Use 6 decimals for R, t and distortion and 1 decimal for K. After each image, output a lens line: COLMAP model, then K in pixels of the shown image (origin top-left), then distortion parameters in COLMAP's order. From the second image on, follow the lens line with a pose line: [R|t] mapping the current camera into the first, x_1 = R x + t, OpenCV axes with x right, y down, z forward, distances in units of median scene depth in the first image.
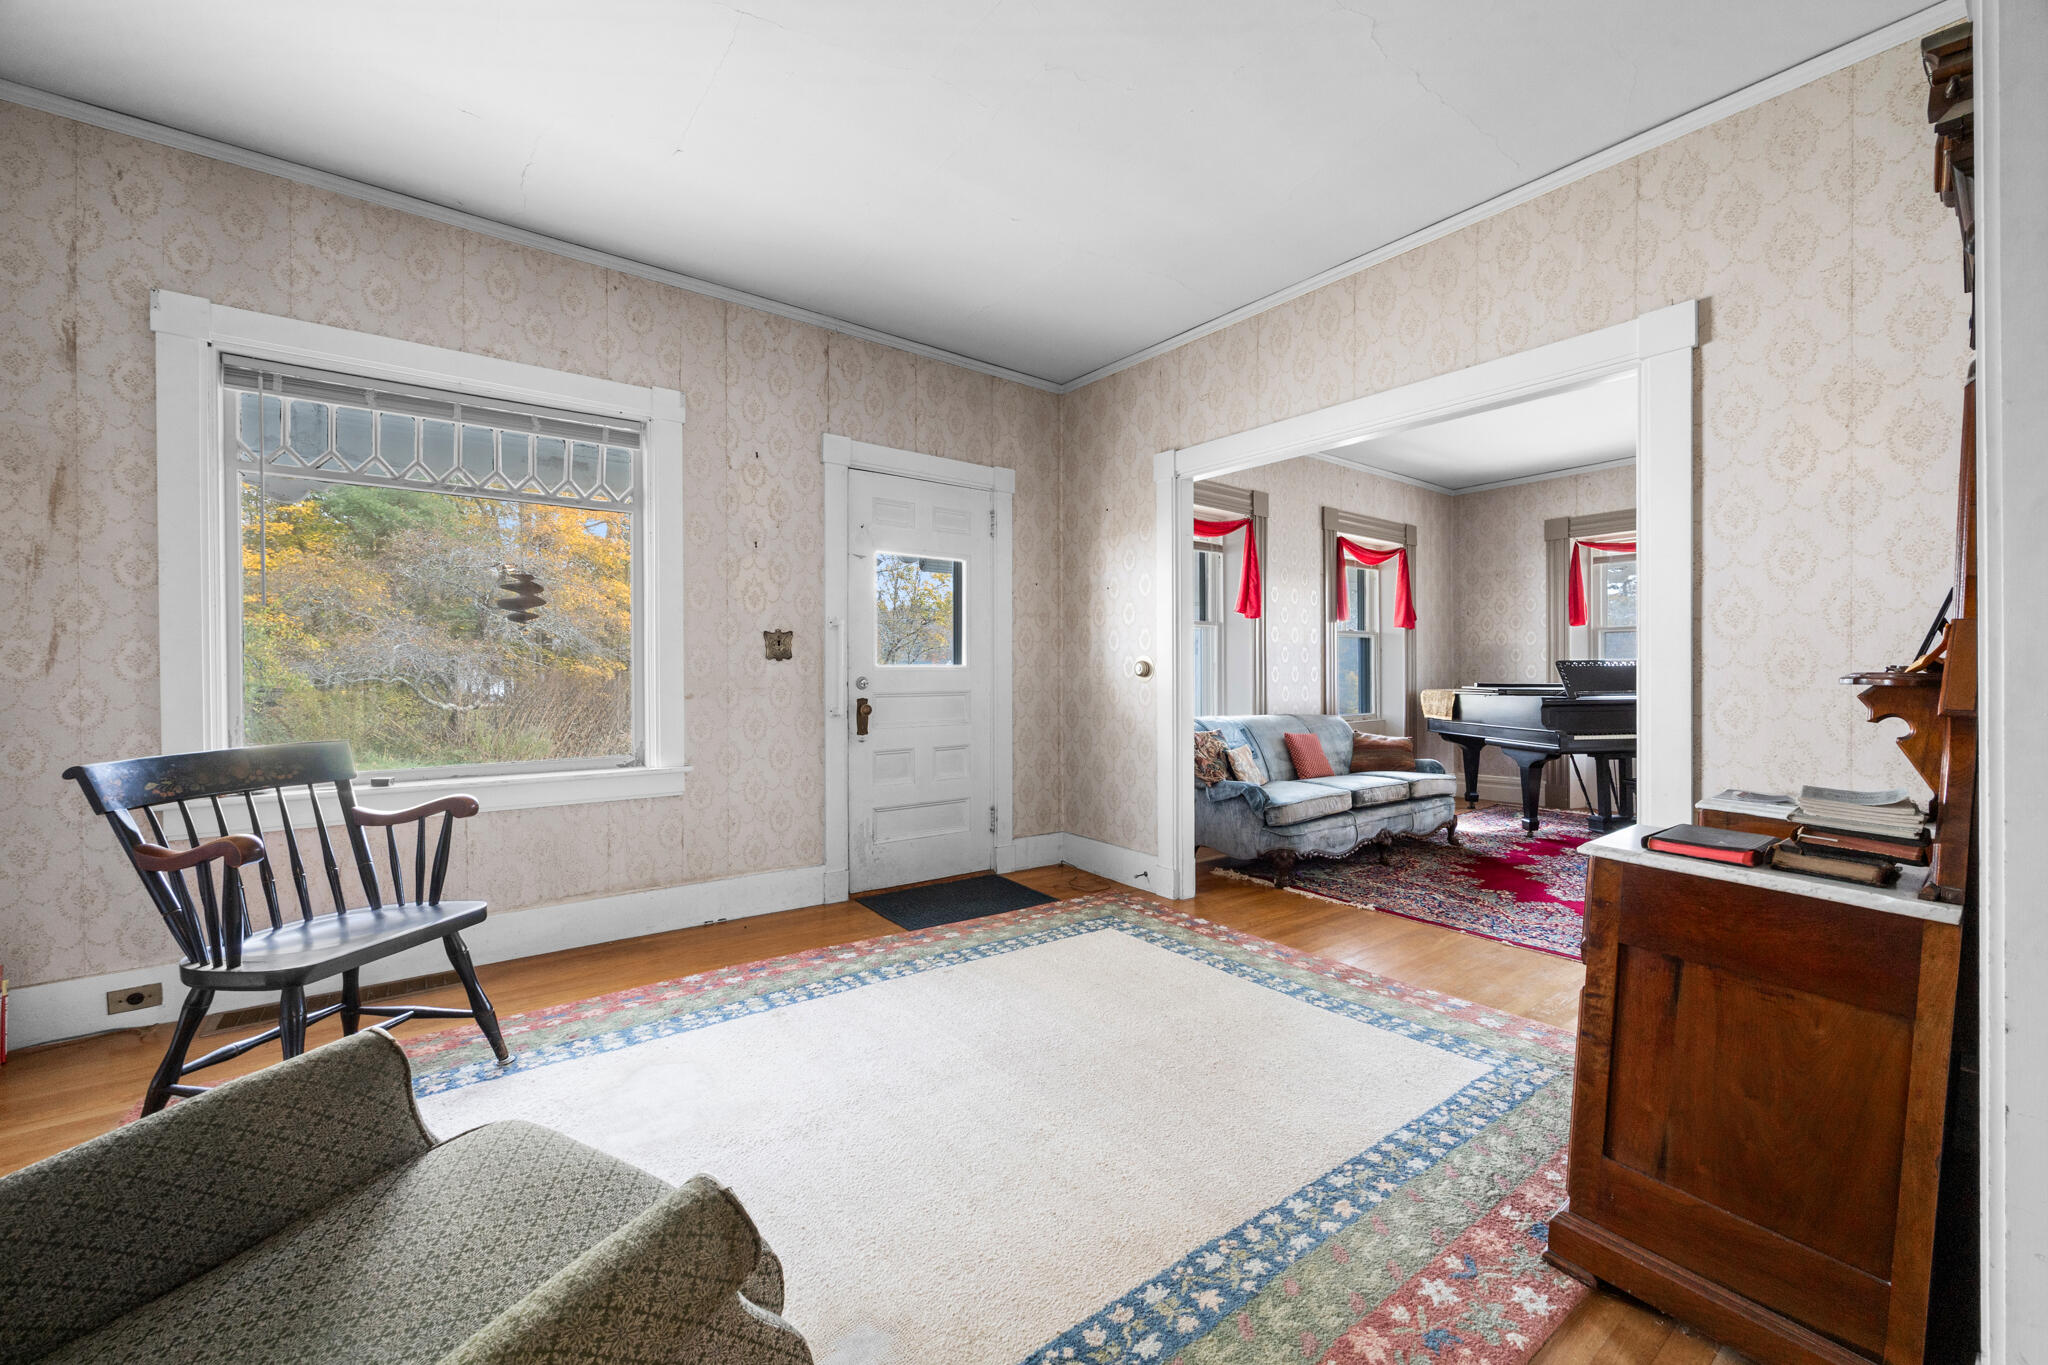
lens RADIAL K [[788.5, 0, 1031.5], [0, 788.5, 677.1], [0, 0, 1]] dist [-0.001210, 0.000426]
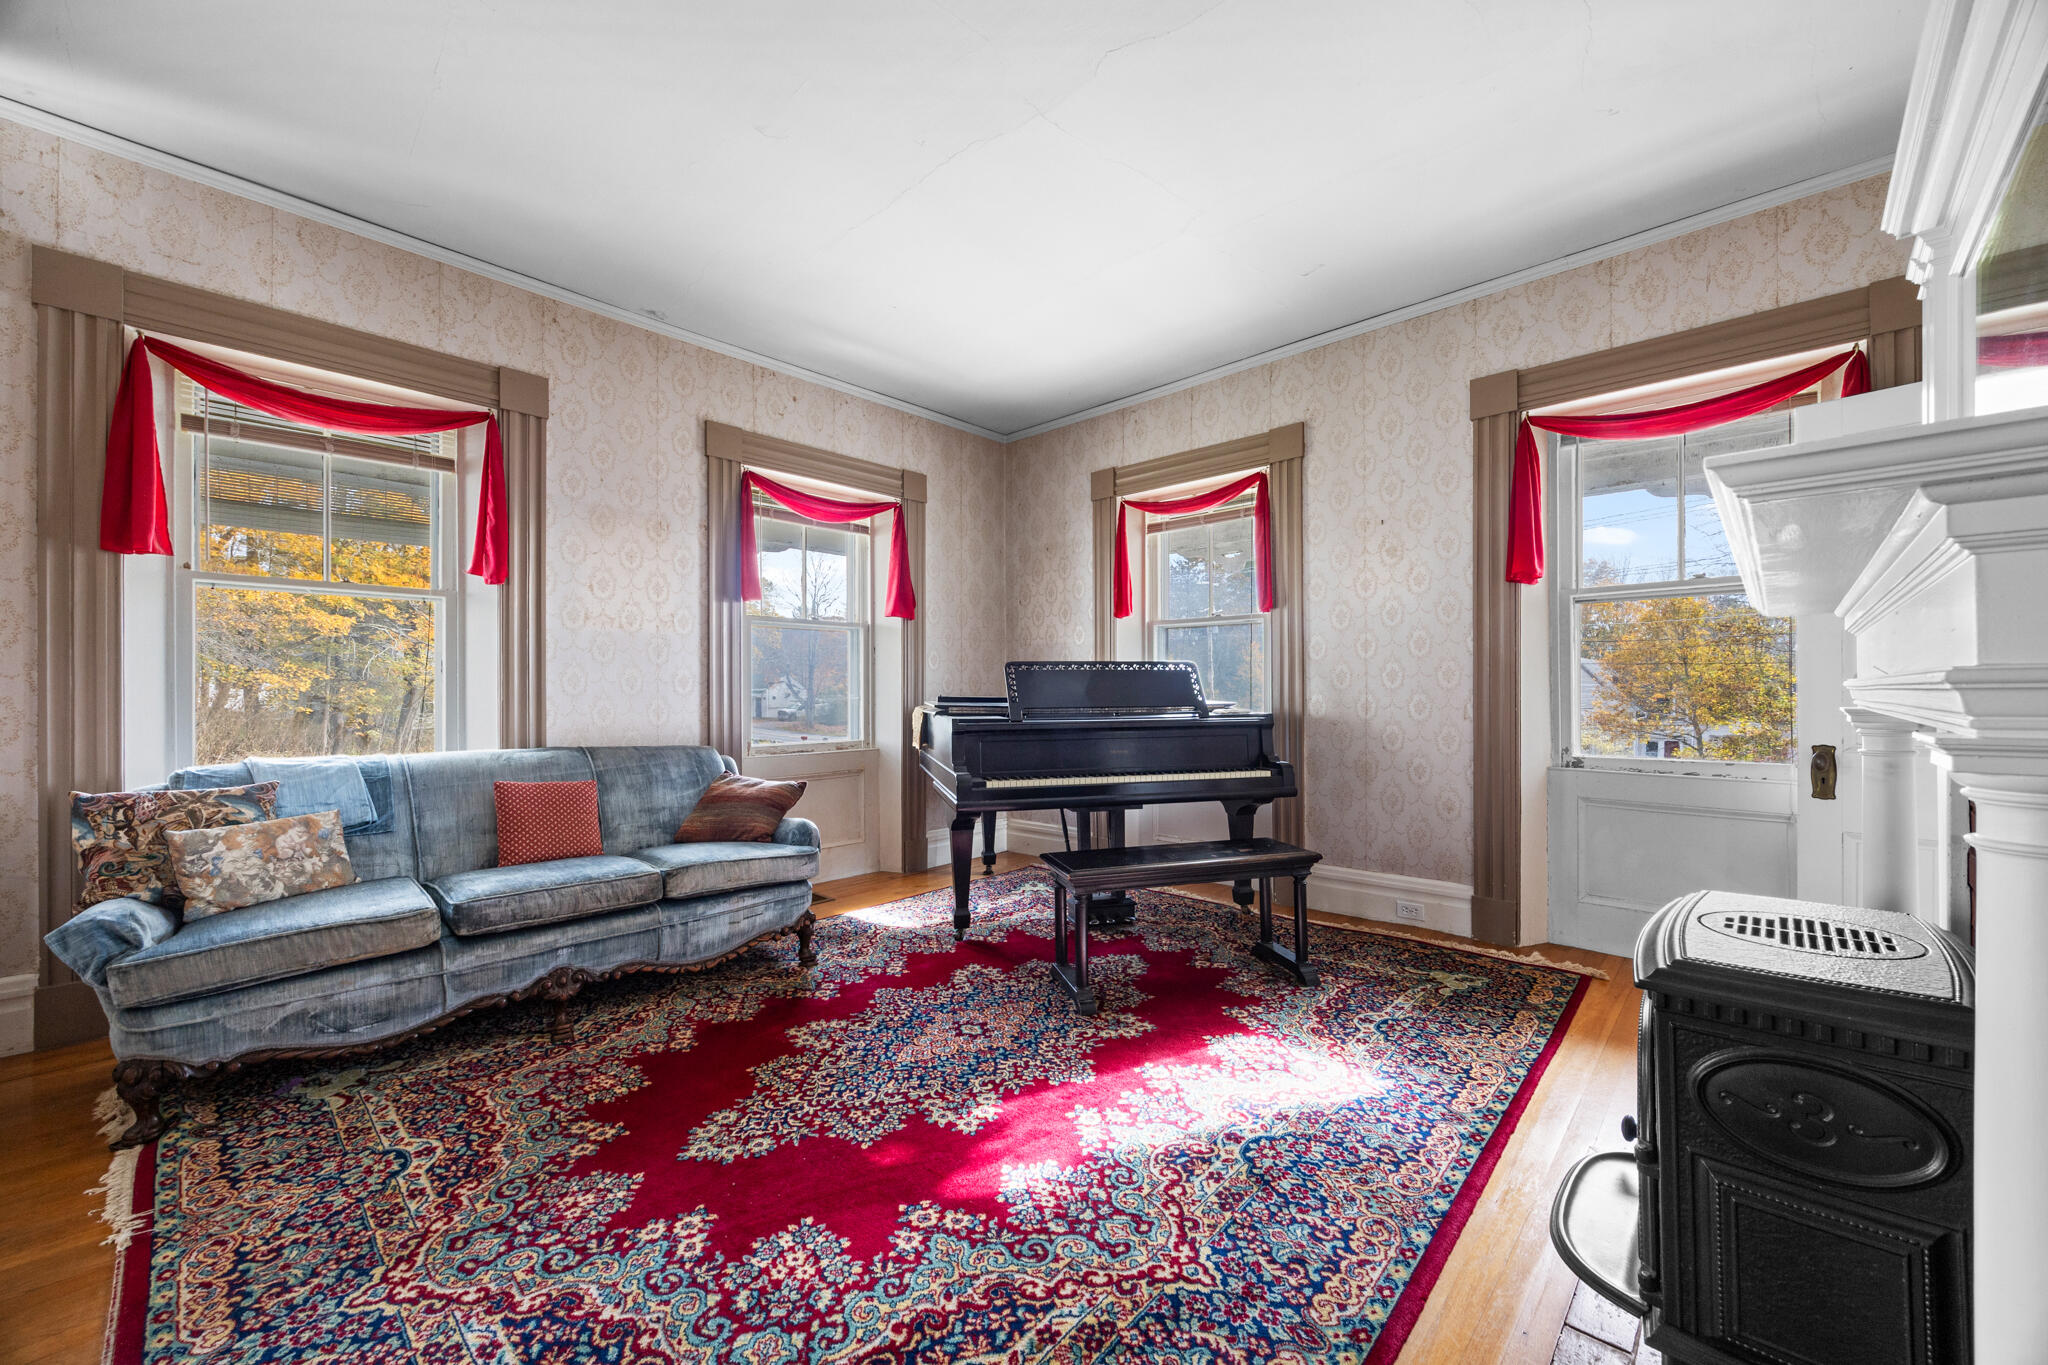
lens RADIAL K [[788.5, 0, 1025.2], [0, 788.5, 685.8], [0, 0, 1]] dist [-0.001210, 0.000426]
pose [[0.985900, 0.002798, 0.167315, 0.518910], [-0.000866, 0.999932, -0.011620, 0.006224], [-0.167336, 0.011311, 0.985835, 0.328487]]
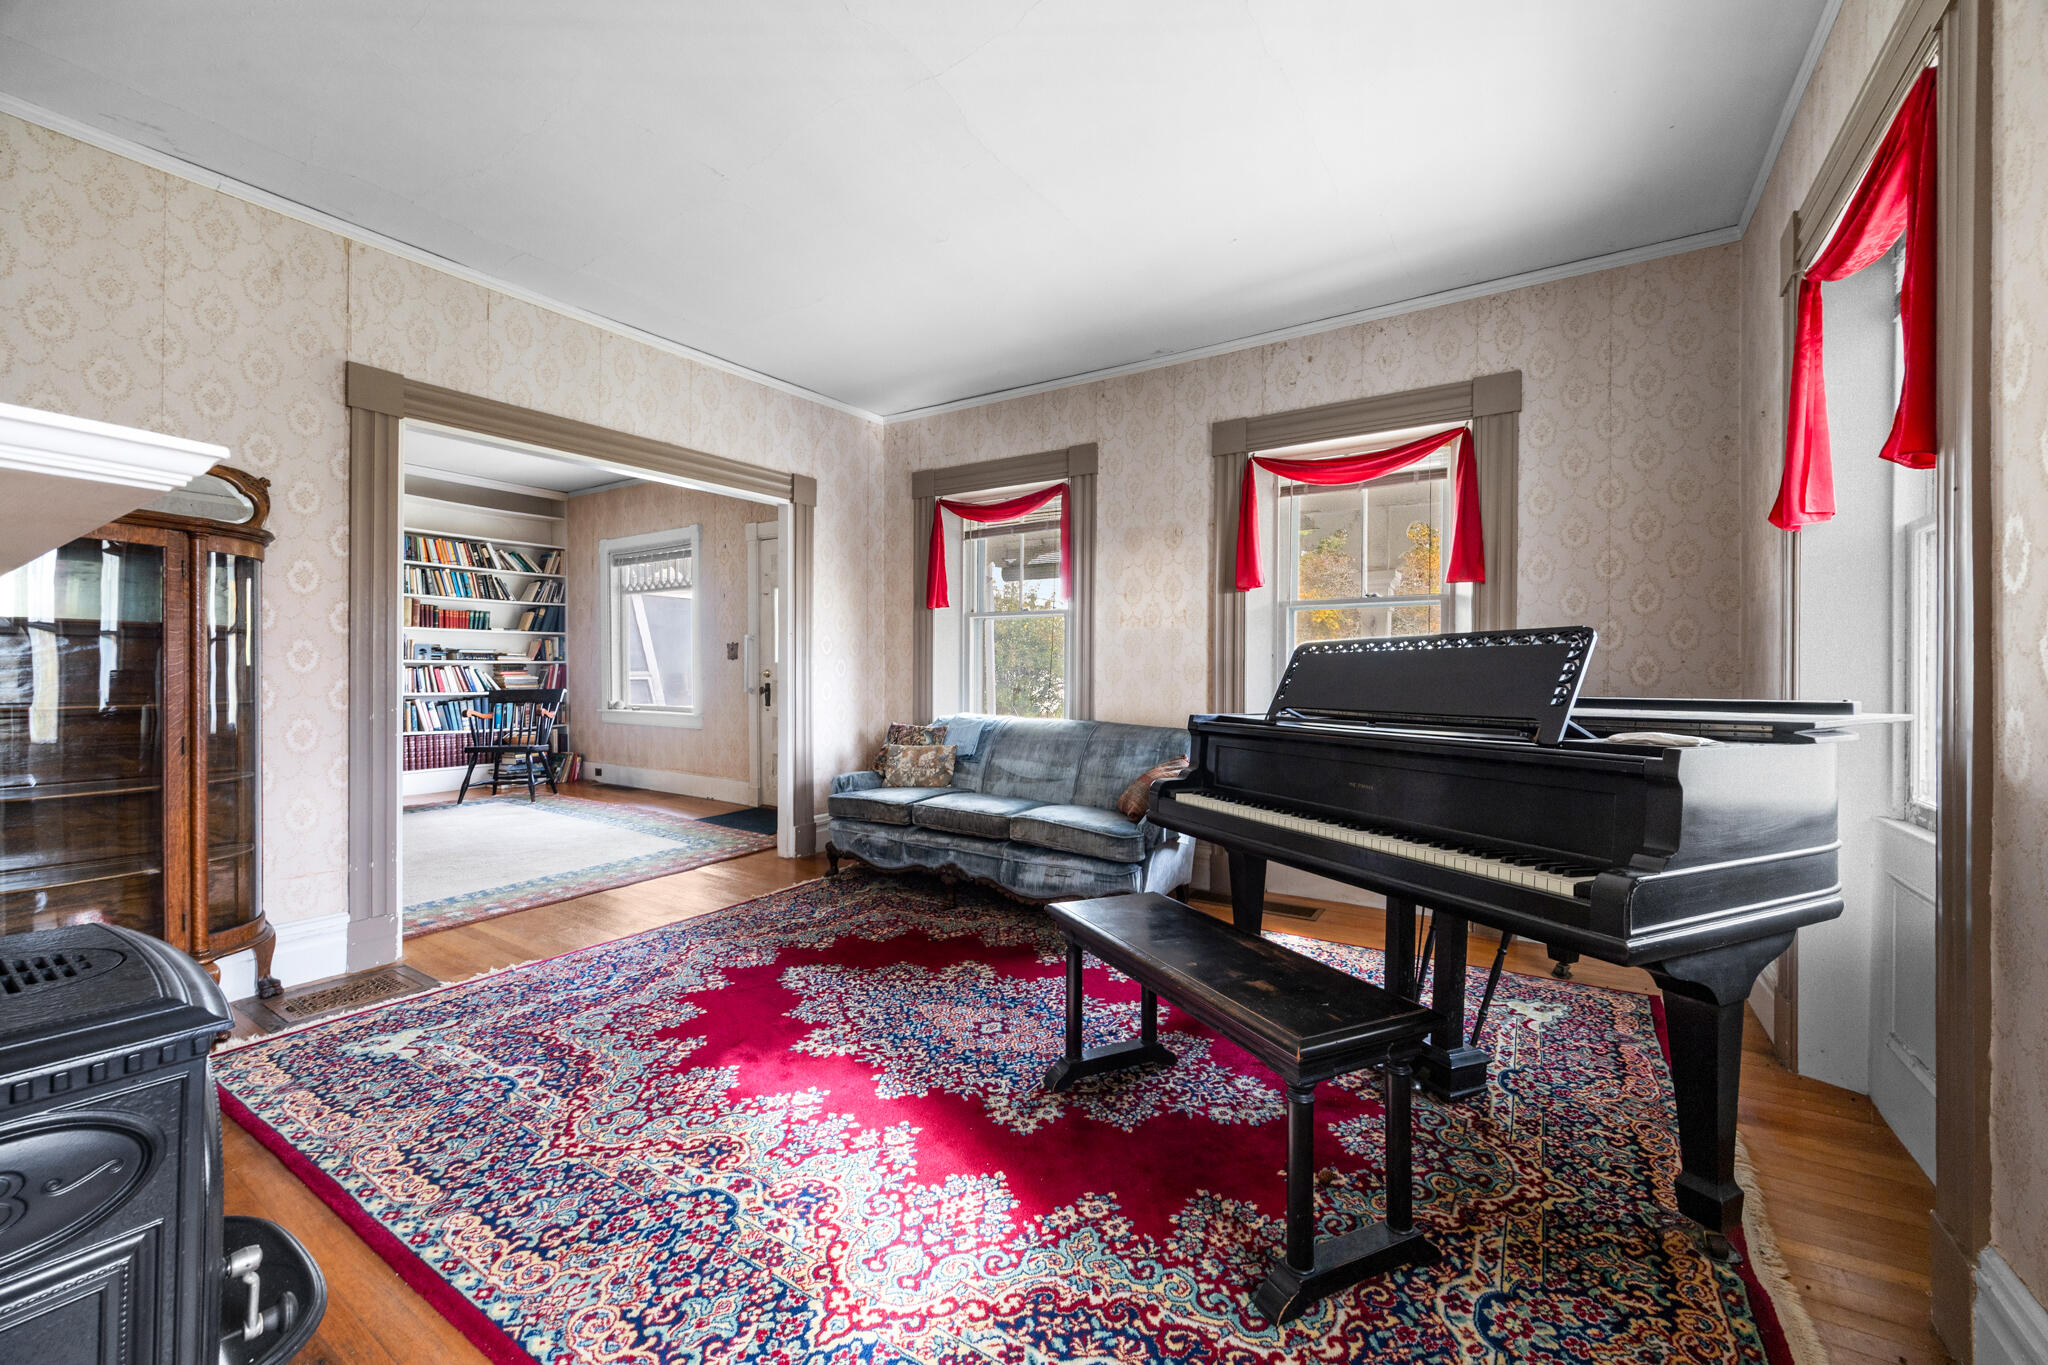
lens RADIAL K [[788.5, 0, 1034.4], [0, 788.5, 665.3], [0, 0, 1]] dist [-0.001210, 0.000426]
pose [[0.347522, -0.004354, -0.937662, 0.951324], [-0.013253, 0.999867, -0.009555, -0.000205], [0.937578, 0.015748, 0.347418, 0.622912]]
